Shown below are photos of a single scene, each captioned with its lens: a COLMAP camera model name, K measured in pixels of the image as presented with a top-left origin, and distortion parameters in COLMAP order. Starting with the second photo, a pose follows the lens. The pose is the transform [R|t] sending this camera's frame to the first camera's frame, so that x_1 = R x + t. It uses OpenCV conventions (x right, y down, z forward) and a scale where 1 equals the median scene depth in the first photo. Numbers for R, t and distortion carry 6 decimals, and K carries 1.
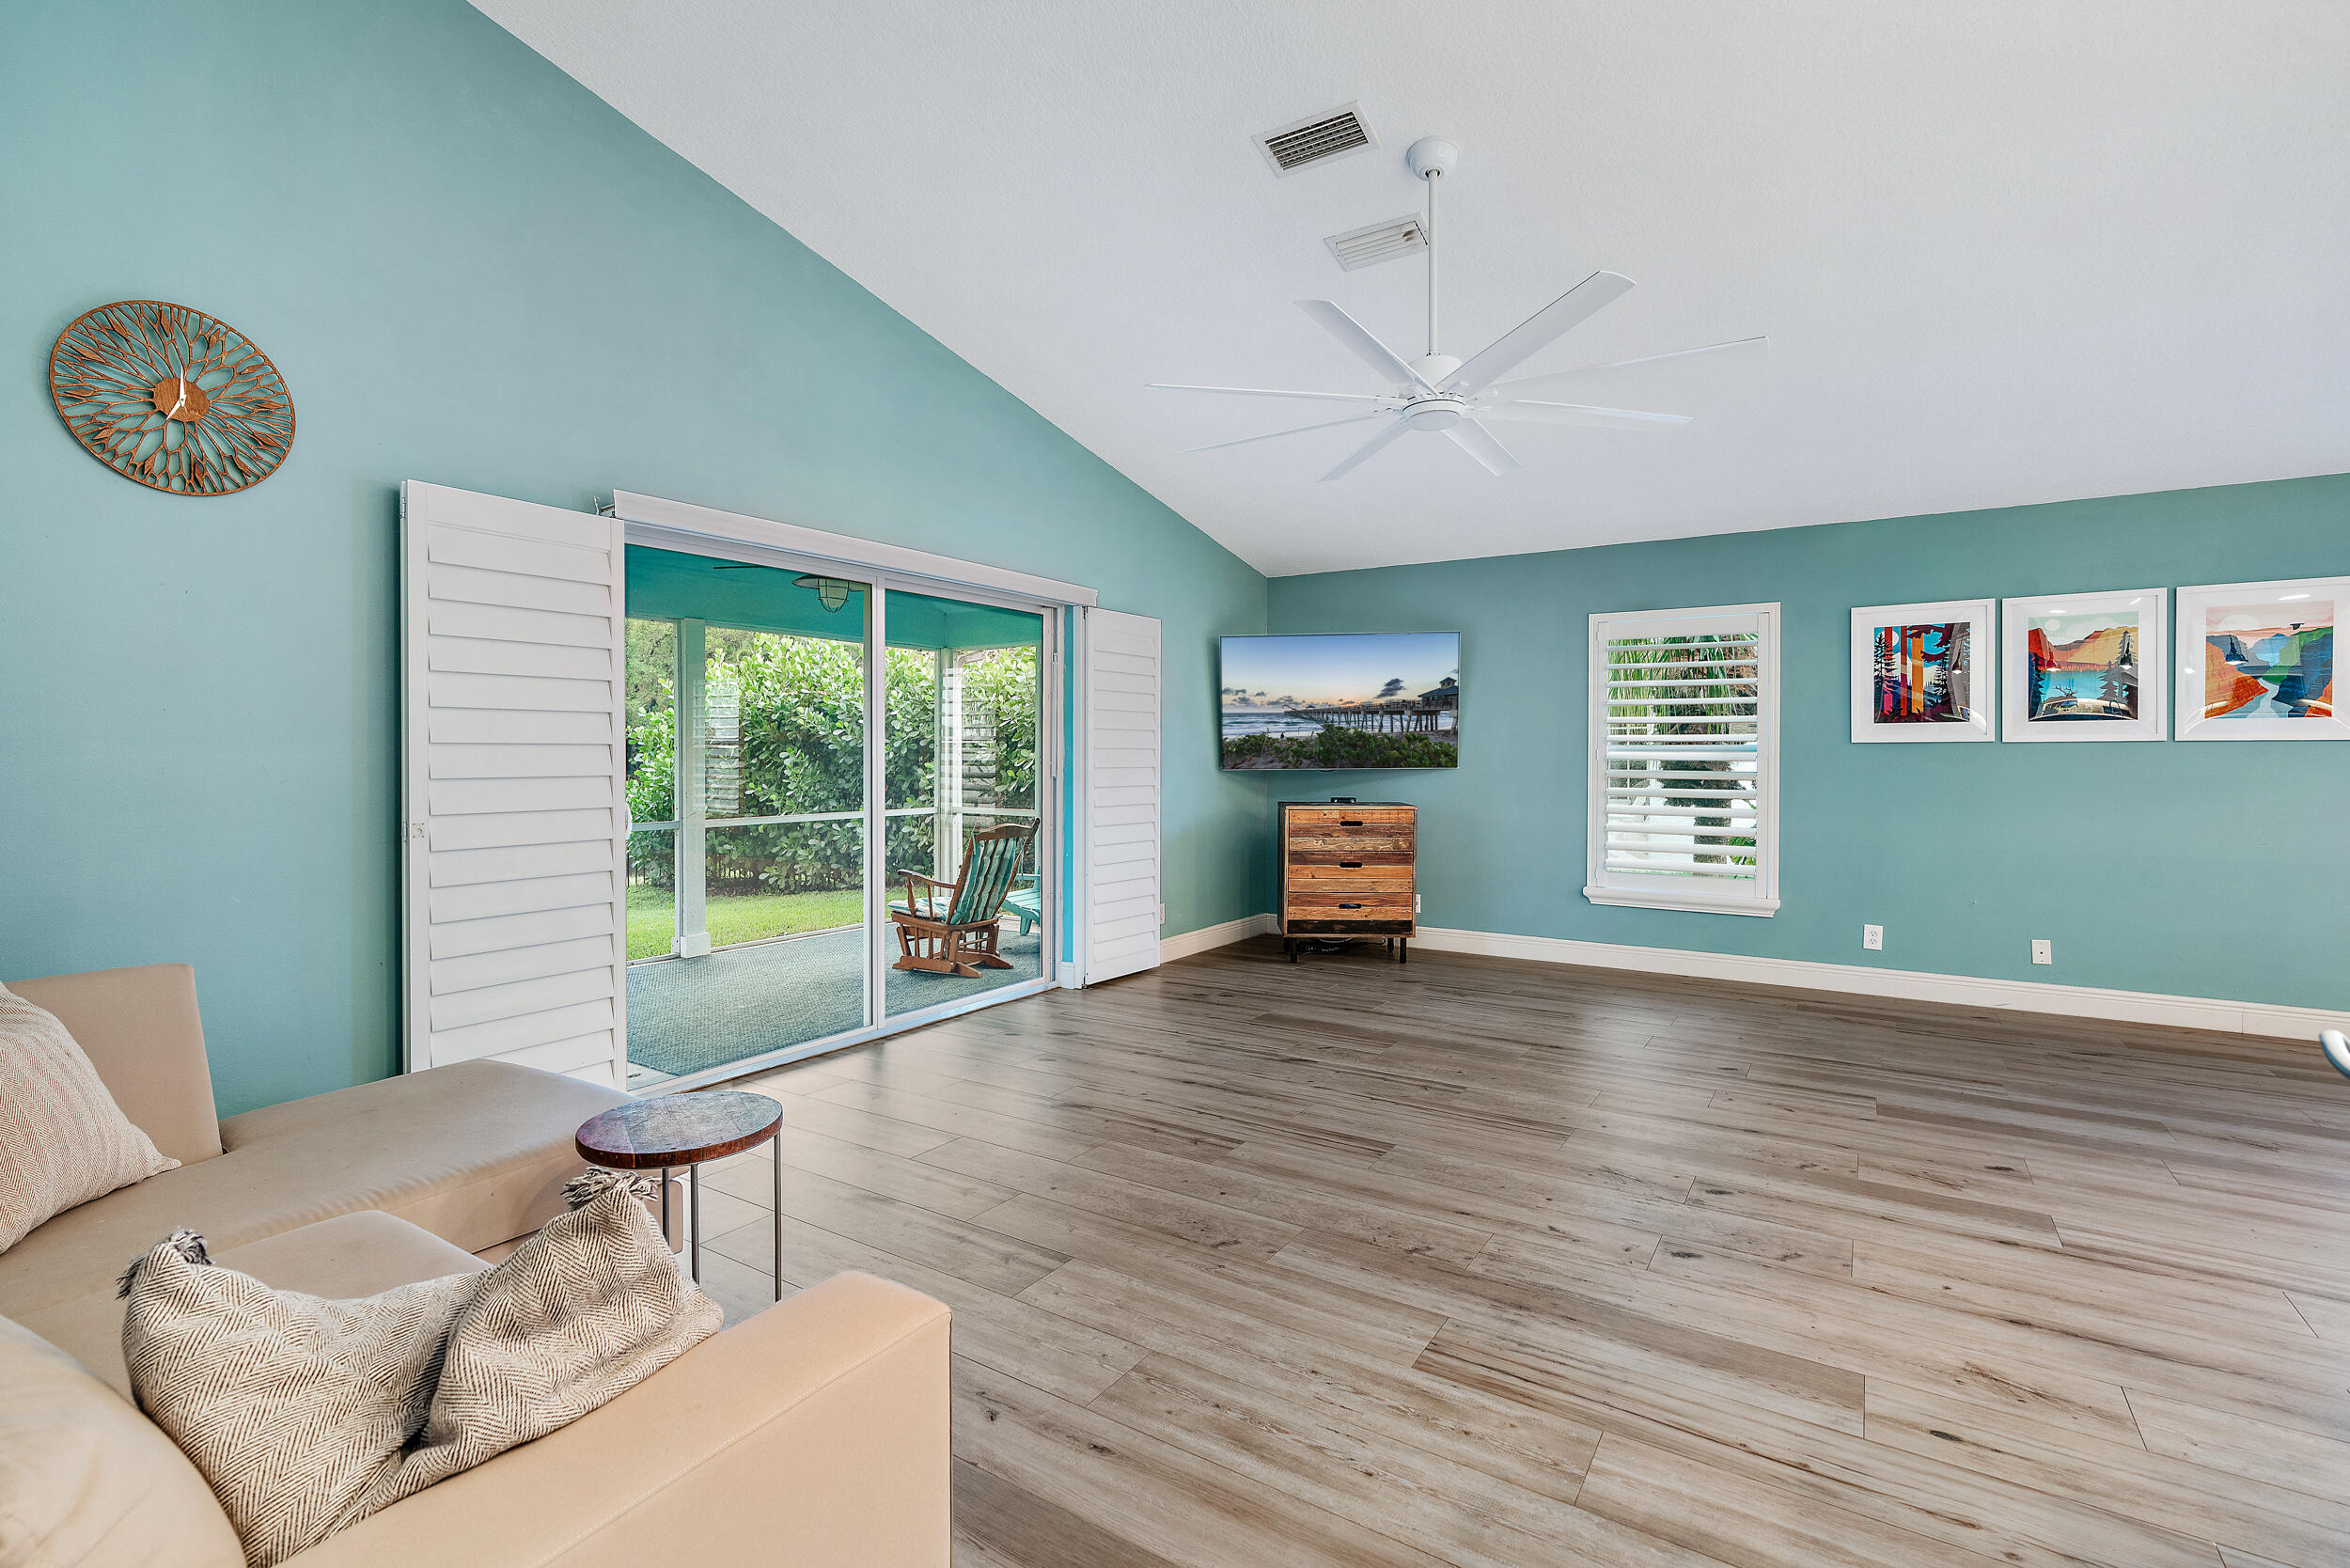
lens RADIAL K [[1066.4, 0, 1165.9], [0, 1066.4, 780.2], [0, 0, 1]] dist [-0.008021, 0.001252]
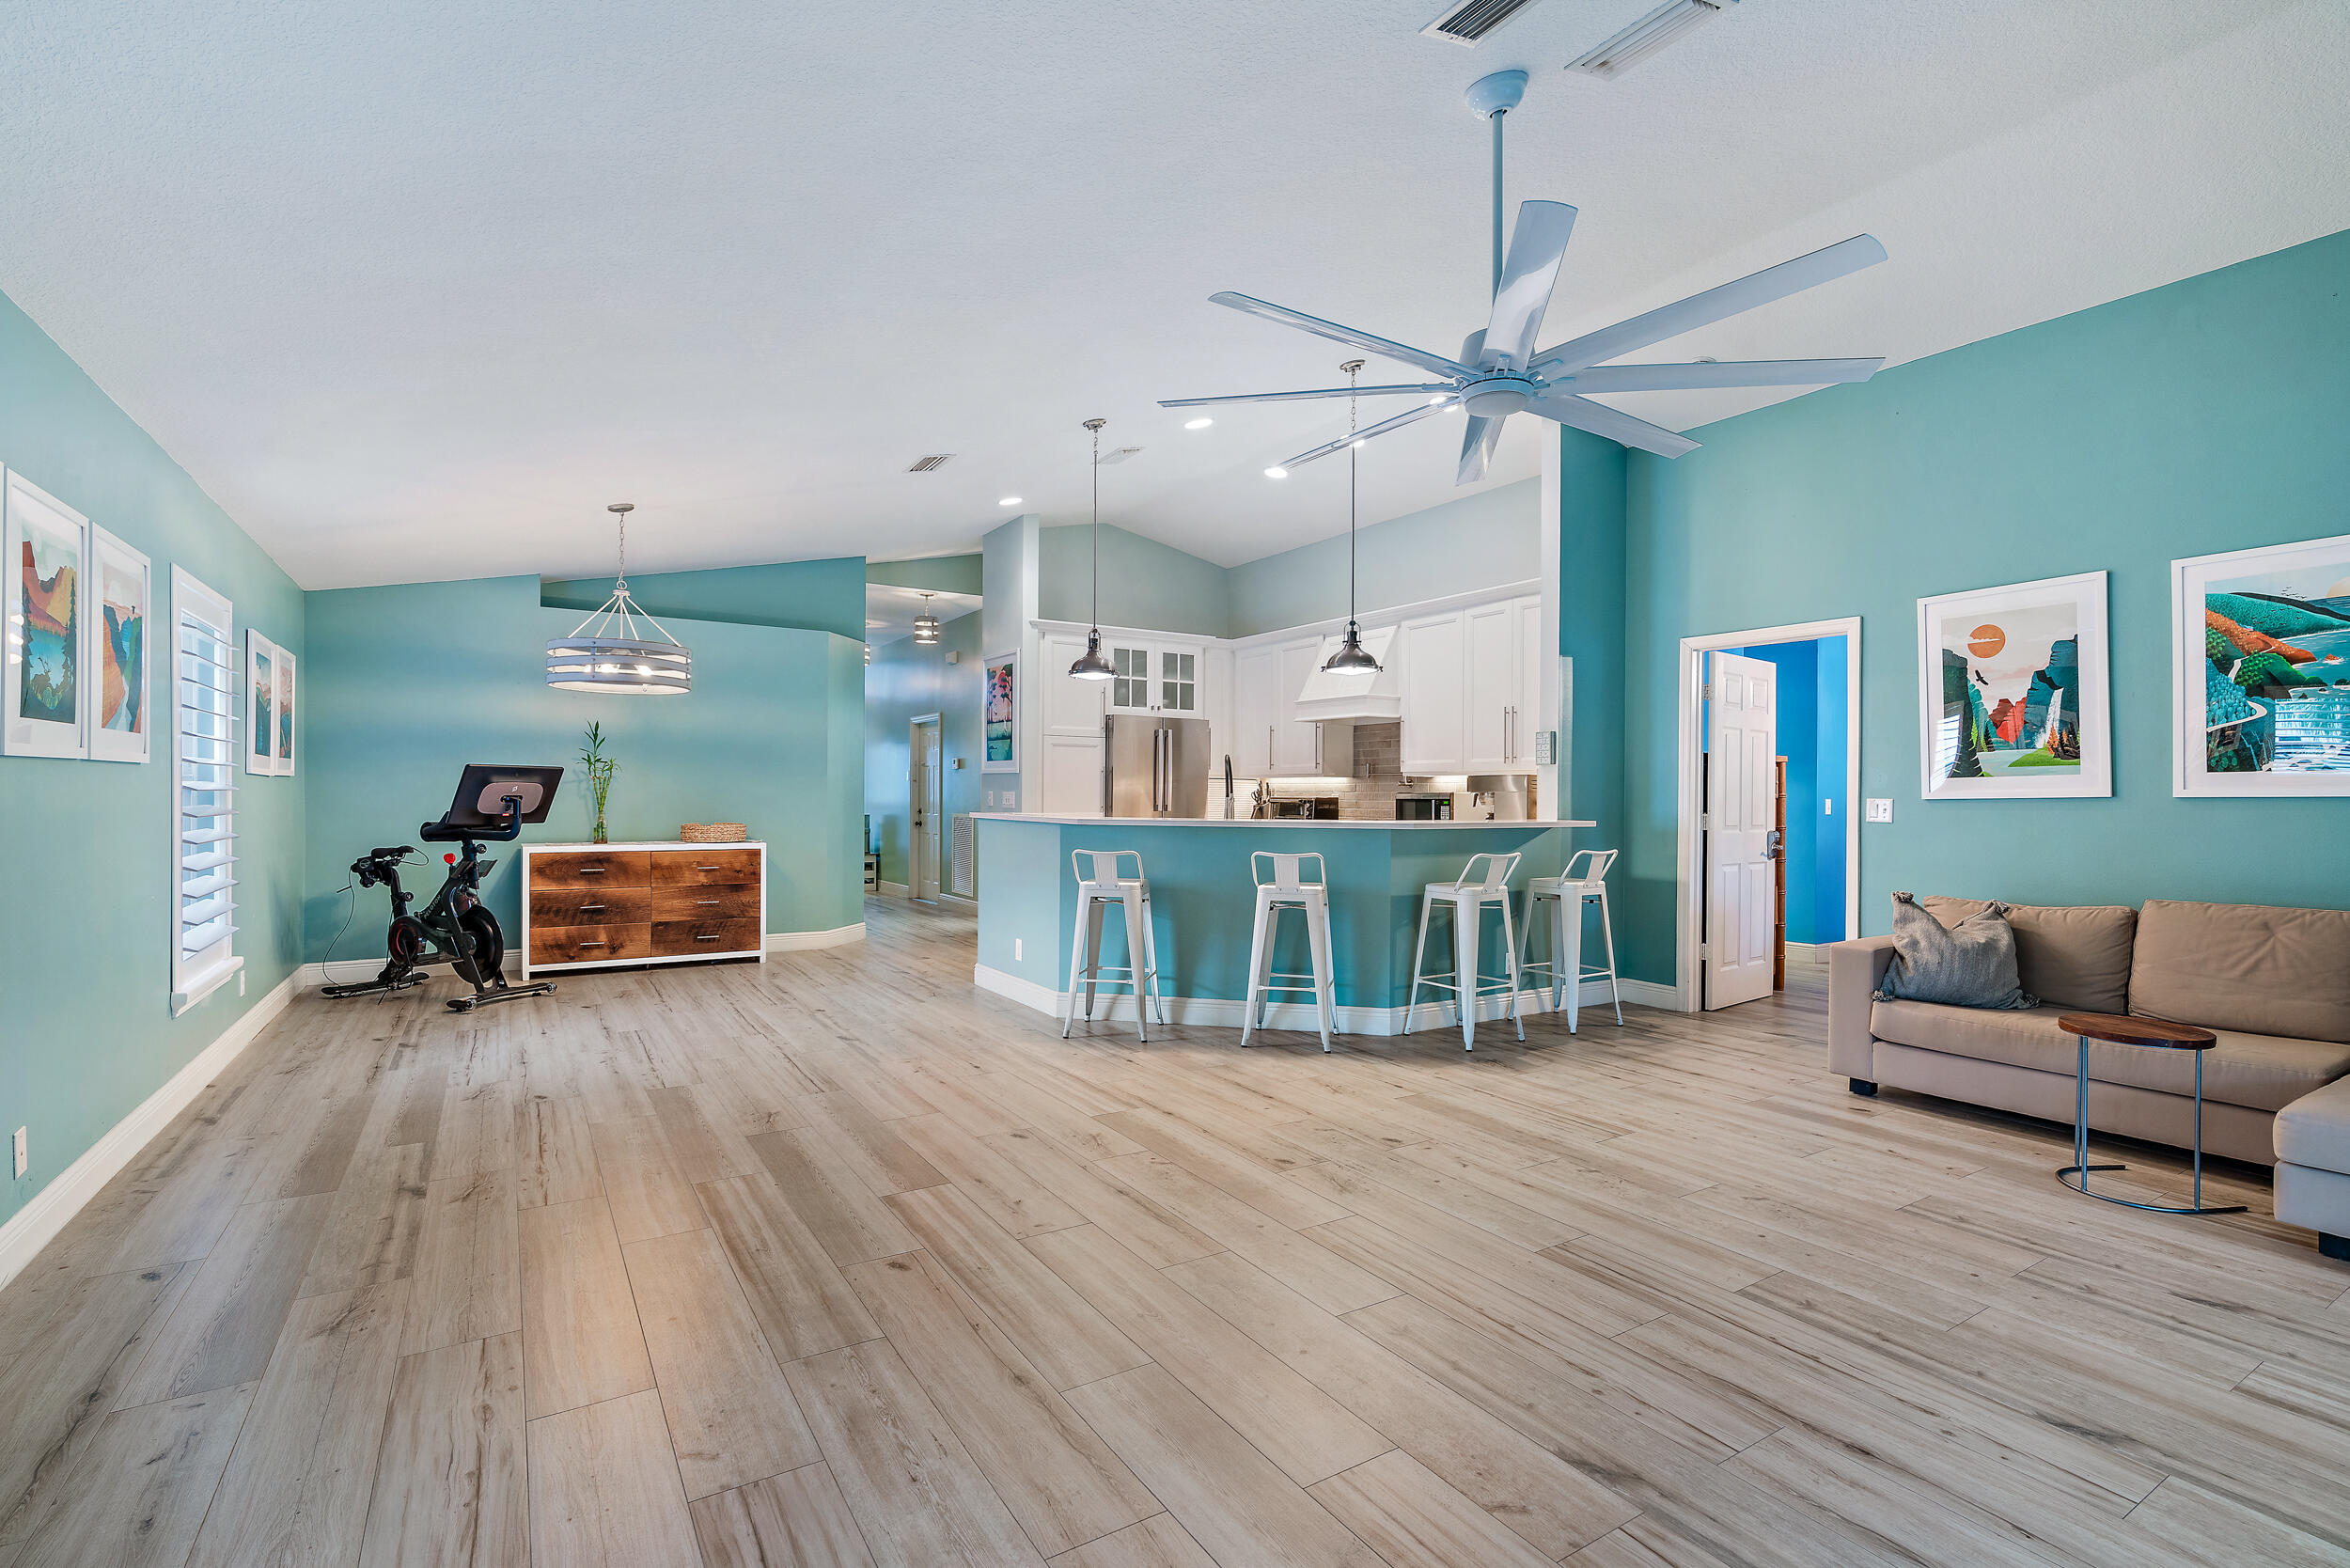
lens RADIAL K [[1061.9, 0, 1144.6], [0, 1061.9, 795.3], [0, 0, 1]] dist [-0.016705, 0.000310]
pose [[-0.904232, -0.007148, 0.426983, 0.158240], [0.002410, 0.999759, 0.021841, -0.048162], [-0.427036, 0.020779, -0.903996, 2.128336]]
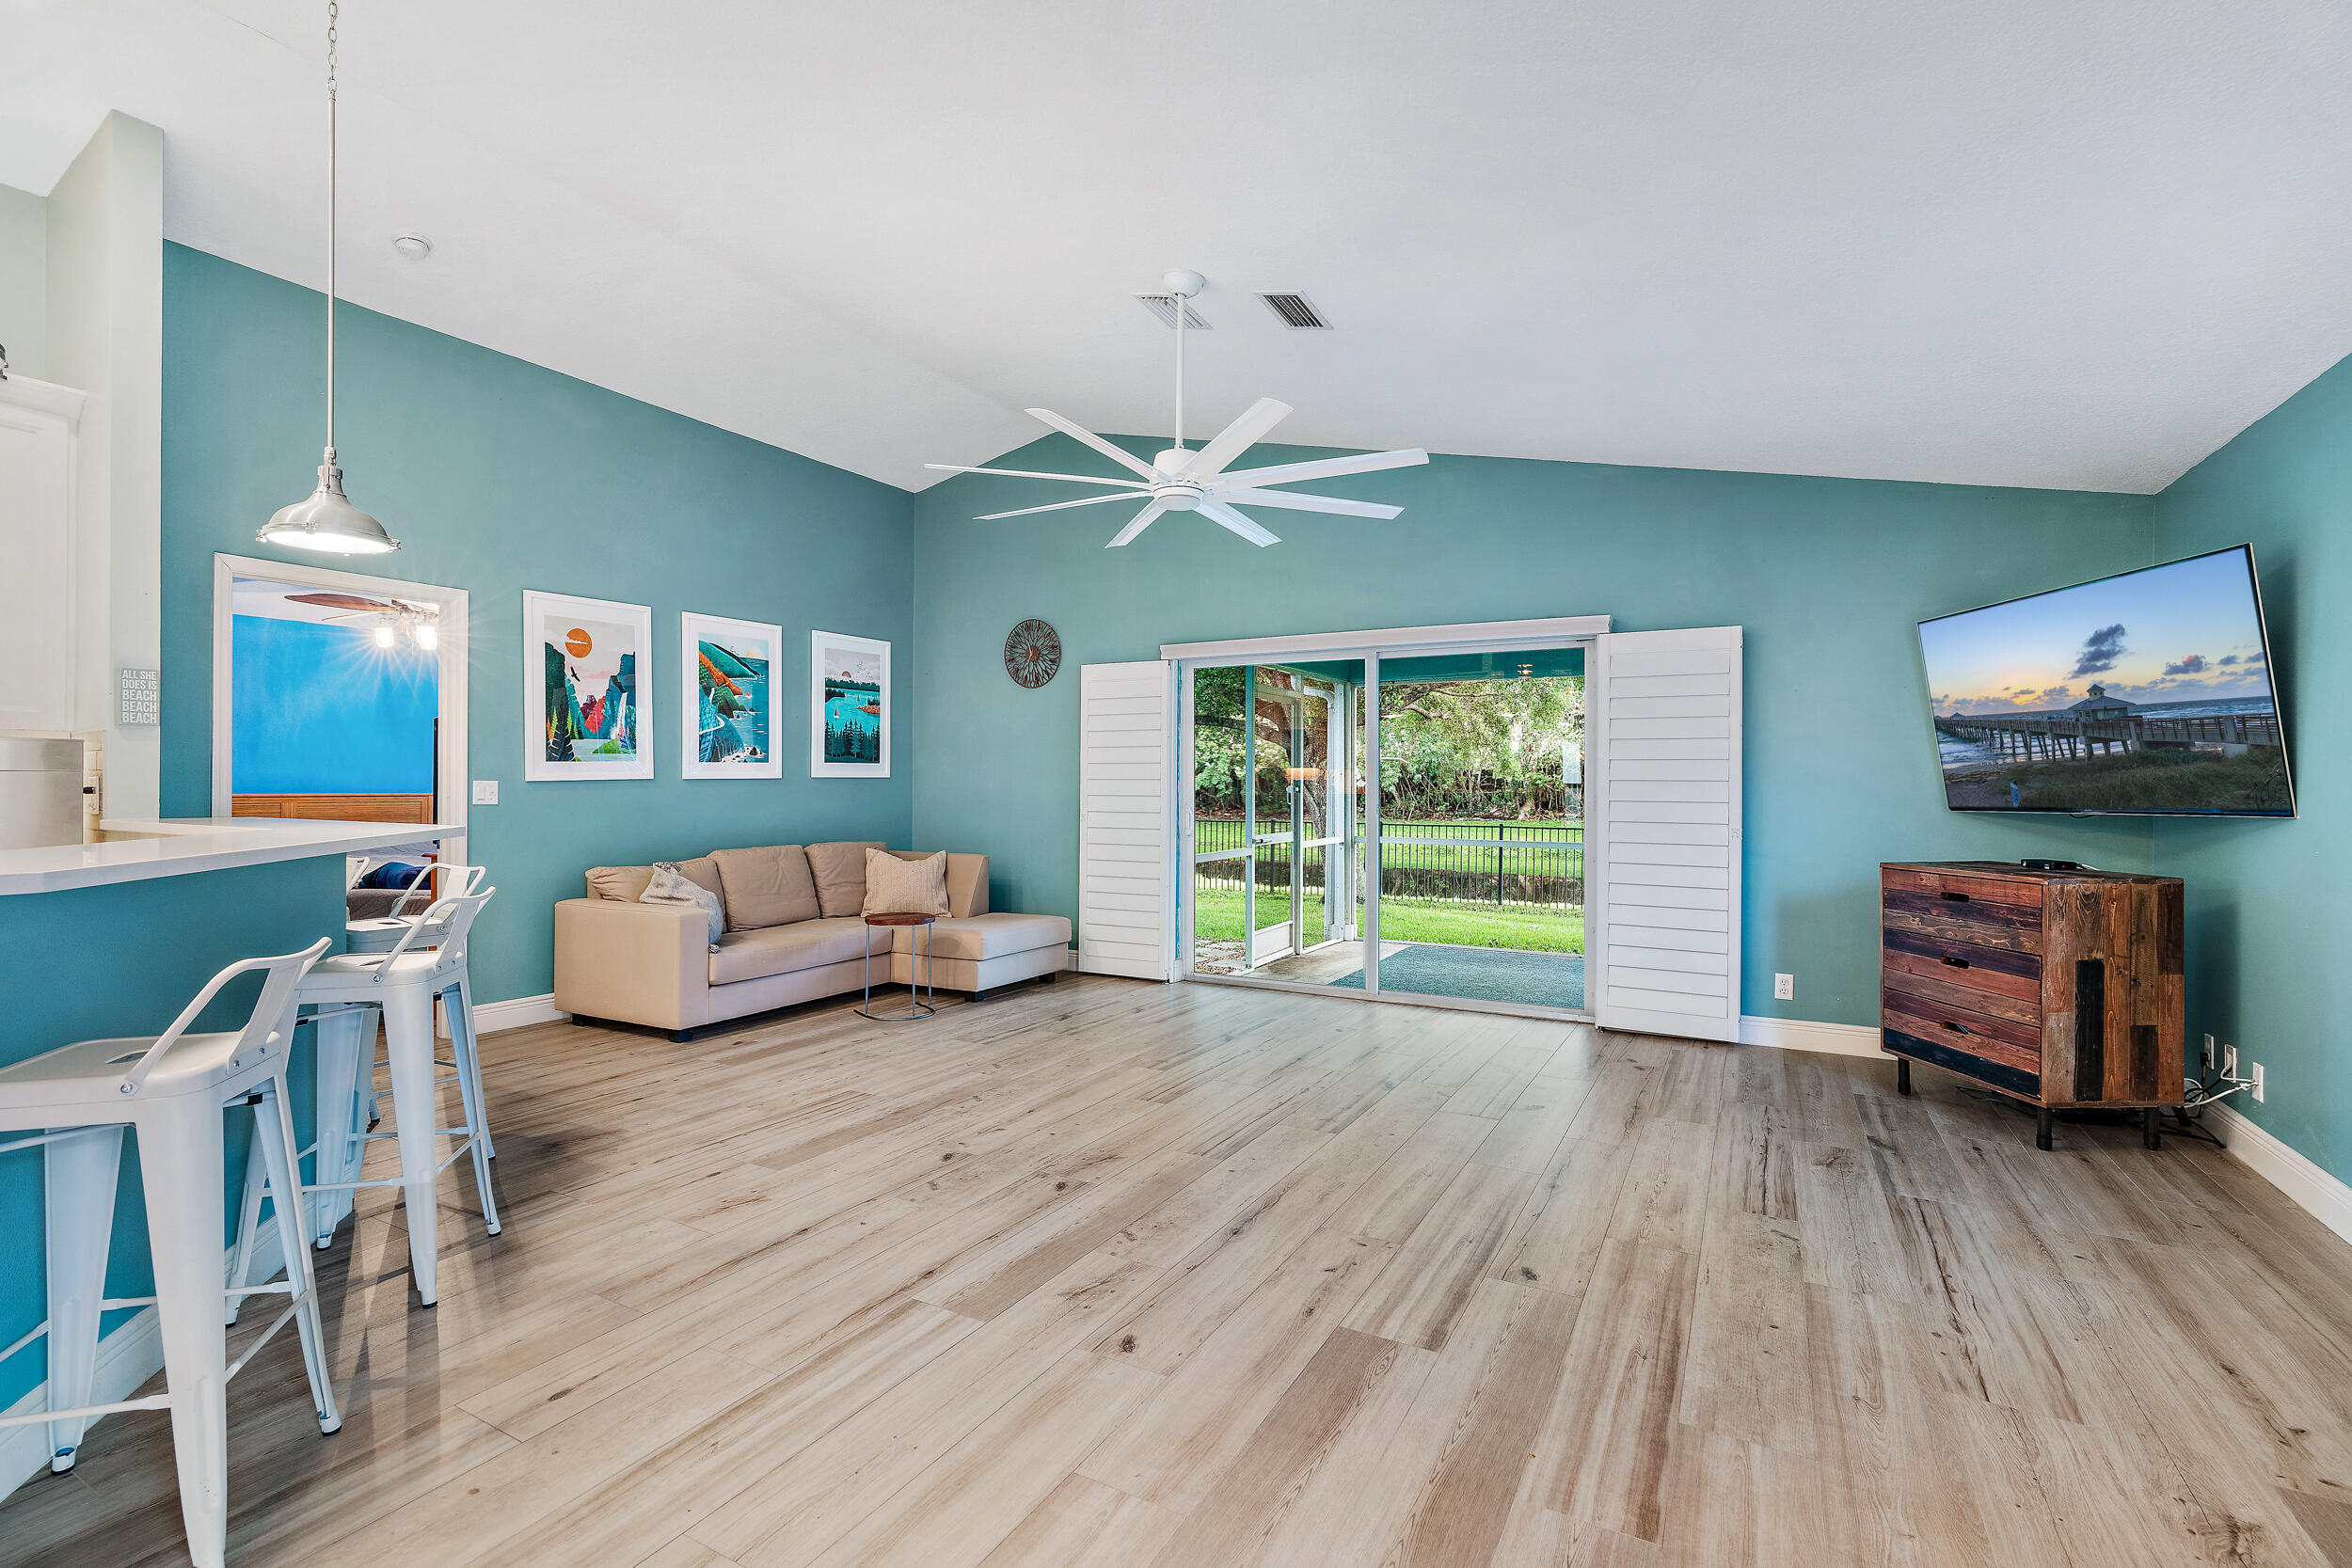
lens RADIAL K [[1067.1, 0, 1166.9], [0, 1067.1, 780.1], [0, 0, 1]] dist [-0.008021, 0.001252]
pose [[0.075993, -0.002649, -0.997105, 1.617176], [-0.028993, 0.999568, -0.004865, -0.026243], [0.996687, 0.029279, 0.075884, 1.012635]]
